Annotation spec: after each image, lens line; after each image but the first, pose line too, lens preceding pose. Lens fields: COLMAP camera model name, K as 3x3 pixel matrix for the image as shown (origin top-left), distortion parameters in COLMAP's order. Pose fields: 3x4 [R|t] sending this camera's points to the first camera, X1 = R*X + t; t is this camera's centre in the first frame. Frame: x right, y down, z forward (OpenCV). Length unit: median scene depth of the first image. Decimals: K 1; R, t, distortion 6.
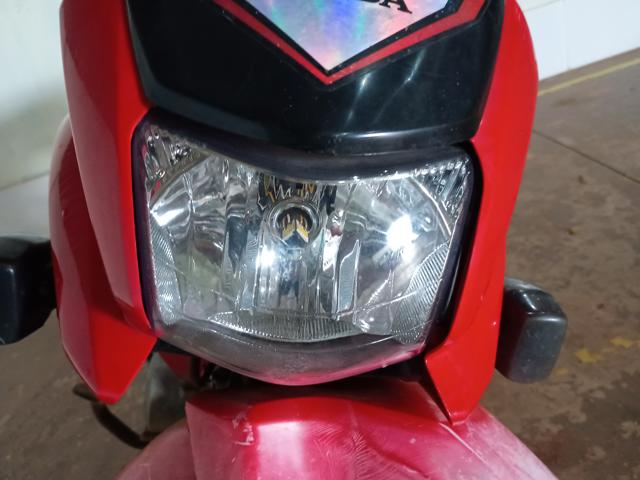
lens RADIAL K [[532.0, 0, 314.8], [0, 532.0, 243.0], [0, 0, 1]] dist [0.033065, -0.055256]
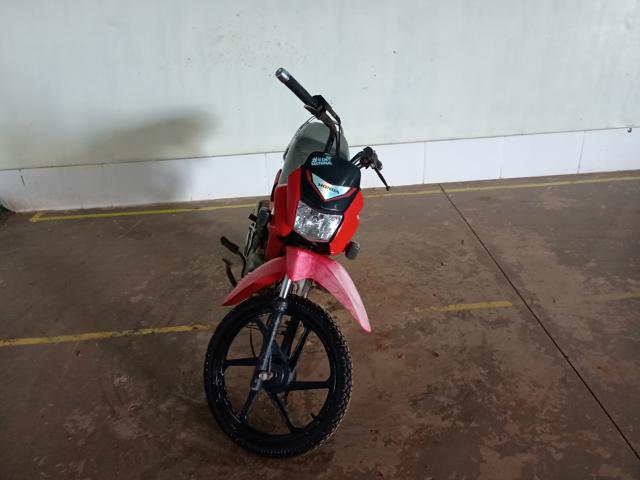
lens RADIAL K [[532.0, 0, 321.4], [0, 532.0, 242.2], [0, 0, 1]] dist [0.033065, -0.055256]
pose [[0.966860, 0.255287, -0.003297, 0.027508], [-0.255260, 0.966348, -0.031835, 0.091265], [-0.004941, 0.031621, 0.999488, -1.156105]]
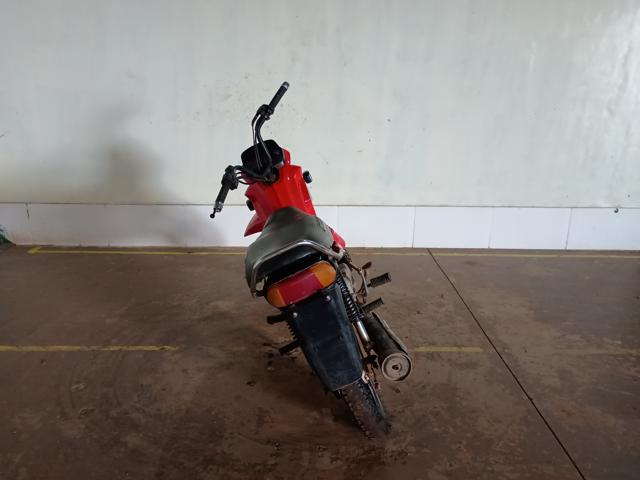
lens RADIAL K [[532.0, 0, 321.1], [0, 532.0, 243.0], [0, 0, 1]] dist [0.033065, -0.055256]
pose [[0.943687, 0.321837, -0.076650, 0.229092], [-0.330723, 0.923828, -0.192783, 0.282213], [0.008767, 0.207276, 0.978243, -1.178338]]
